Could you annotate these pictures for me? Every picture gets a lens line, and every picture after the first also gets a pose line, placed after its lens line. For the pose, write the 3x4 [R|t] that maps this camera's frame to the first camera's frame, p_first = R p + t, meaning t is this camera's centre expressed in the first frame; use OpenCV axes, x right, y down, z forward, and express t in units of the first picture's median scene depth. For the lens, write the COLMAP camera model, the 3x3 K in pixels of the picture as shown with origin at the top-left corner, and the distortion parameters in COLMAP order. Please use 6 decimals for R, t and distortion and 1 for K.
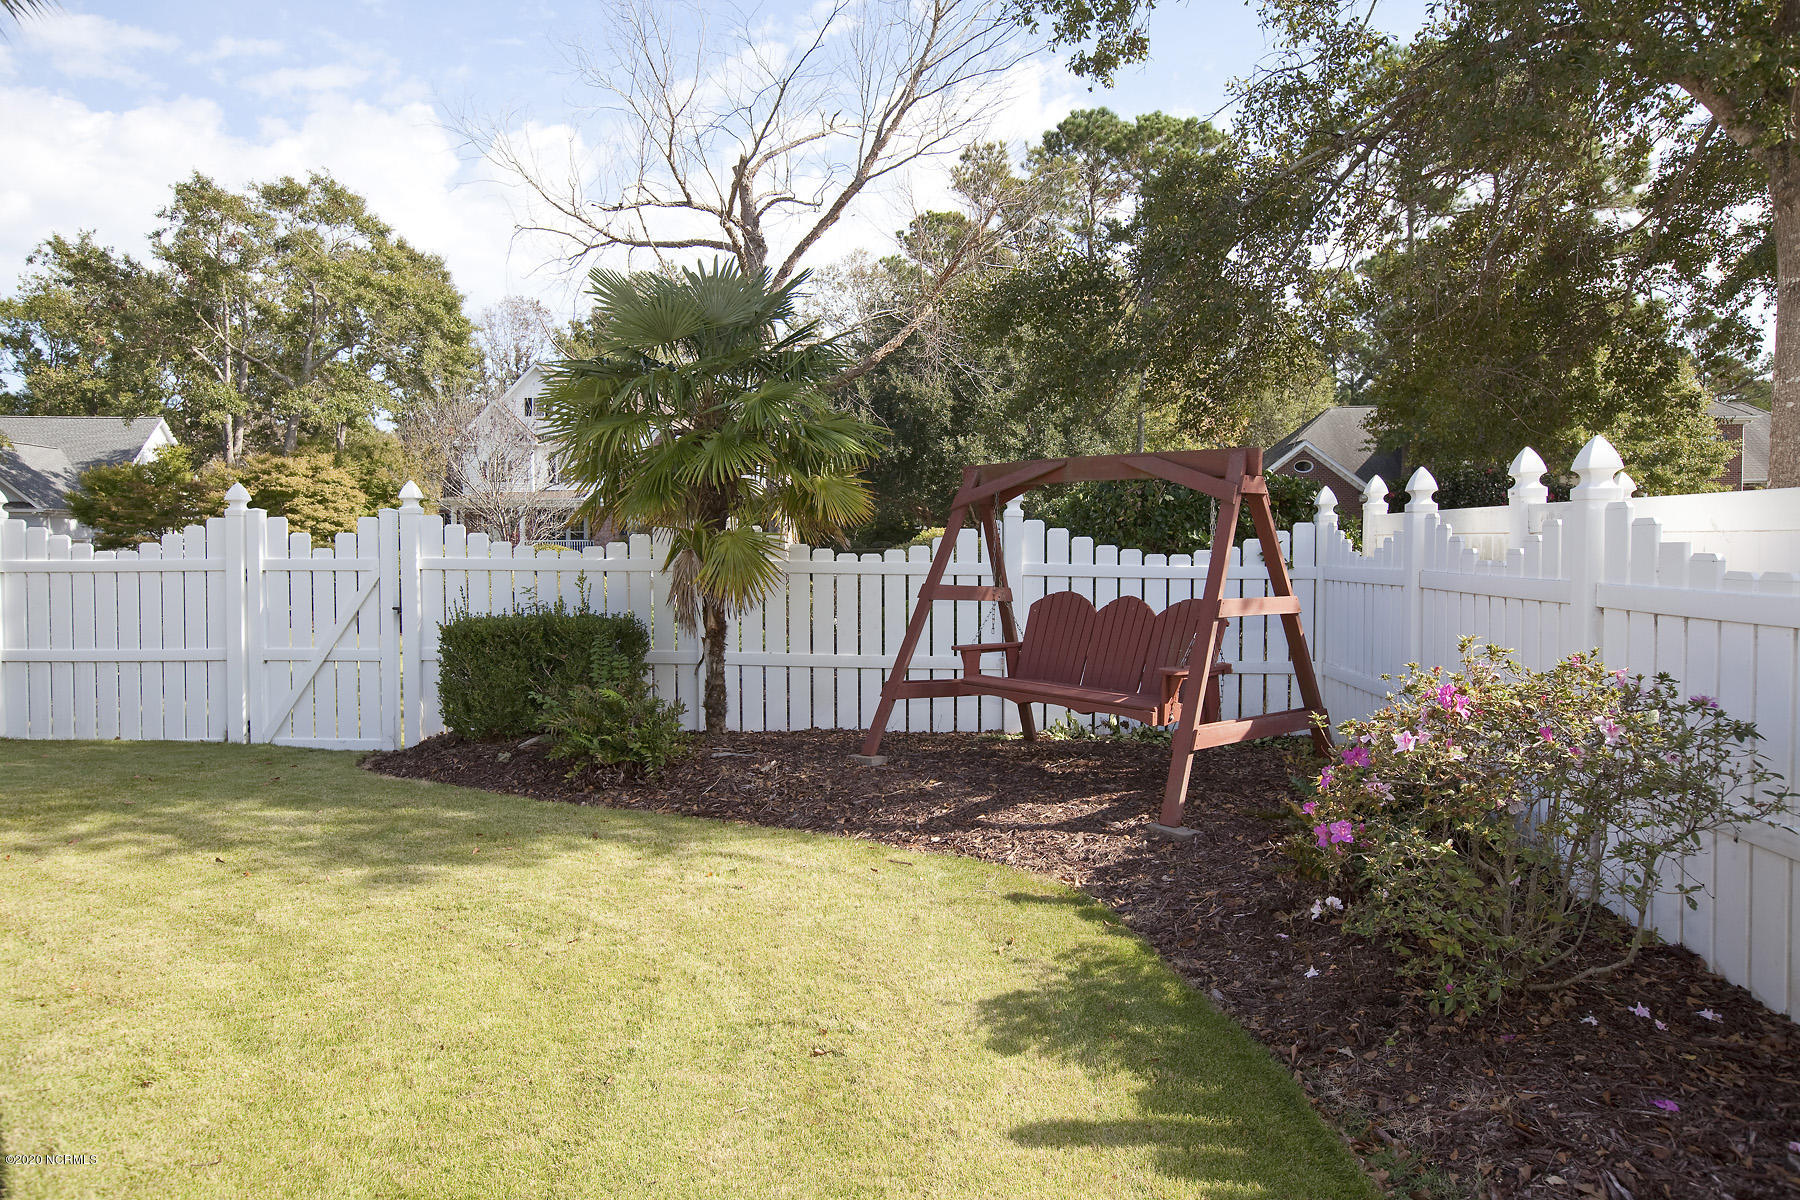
lens RADIAL K [[1194.0, 0, 896.9], [0, 1194.0, 595.6], [0, 0, 1]] dist [0.002885, 0.000194]
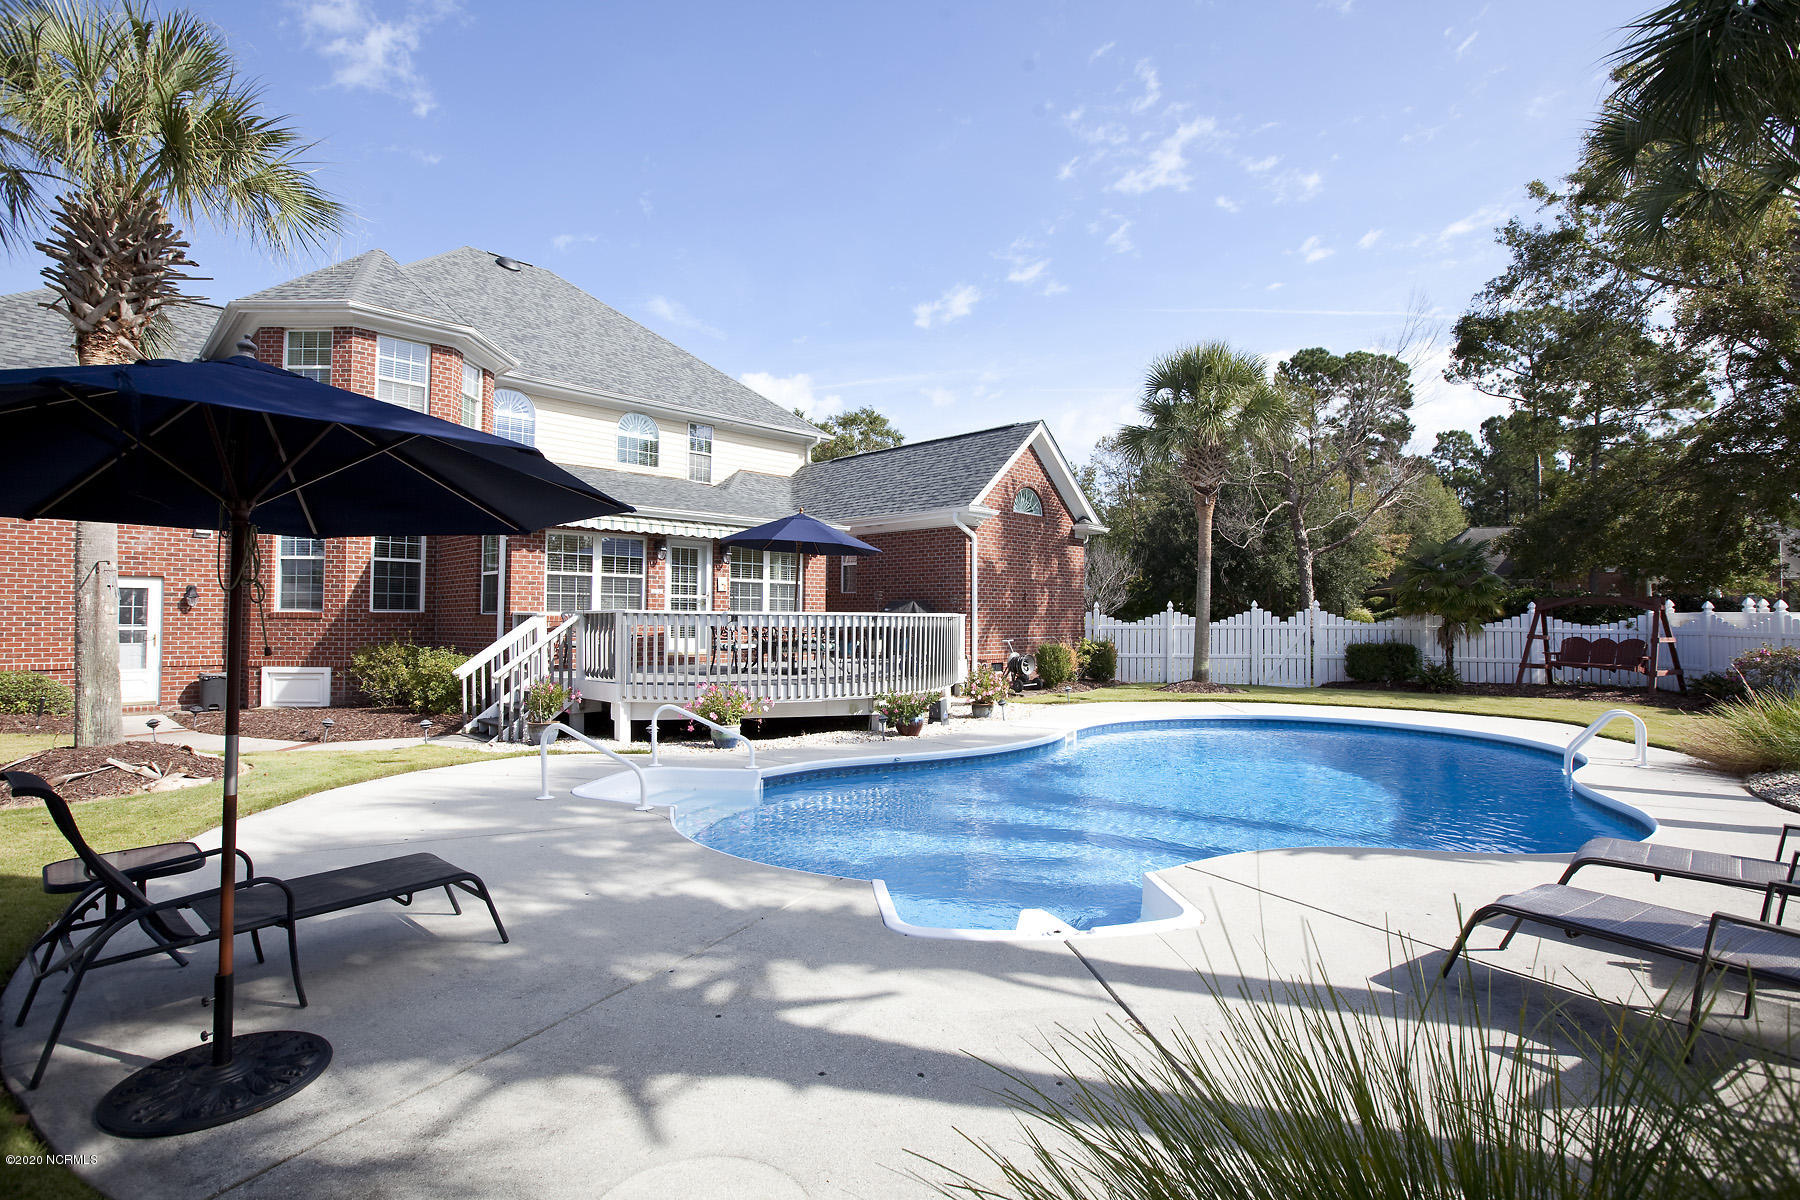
lens RADIAL K [[900.8, 0, 905.1], [0, 900.8, 600.6], [0, 0, 1]] dist [-0.003538, -0.000245]
pose [[0.989885, -0.000052, -0.141873, -1.100678], [-0.008161, 0.998323, -0.057307, 0.043908], [0.141638, 0.057885, 0.988225, -1.380292]]
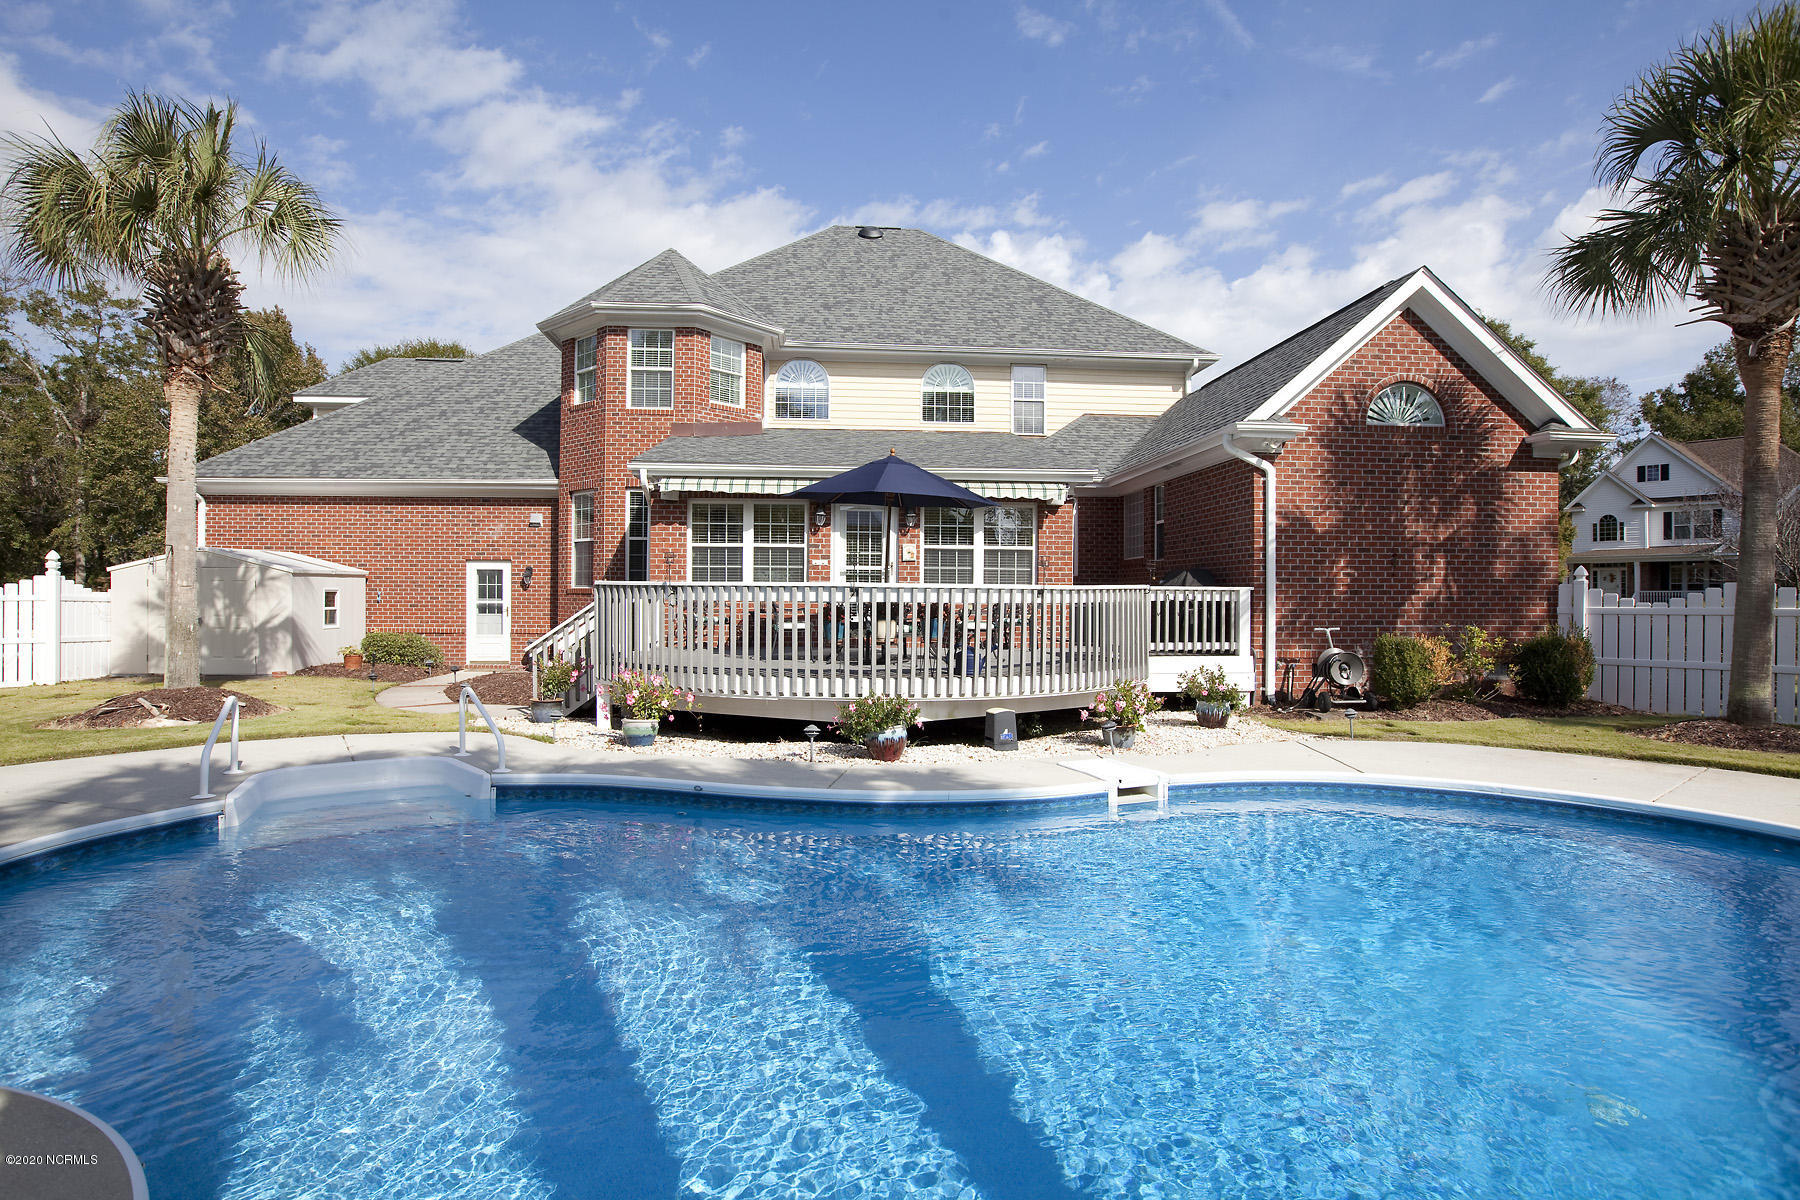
lens RADIAL K [[947.3, 0, 897.9], [0, 947.3, 604.0], [0, 0, 1]] dist [-0.026441, 0.000514]
pose [[0.640438, 0.008664, -0.767961, -0.547923], [-0.033889, 0.999281, -0.016989, 0.024805], [0.767262, 0.036906, 0.640271, -0.699715]]
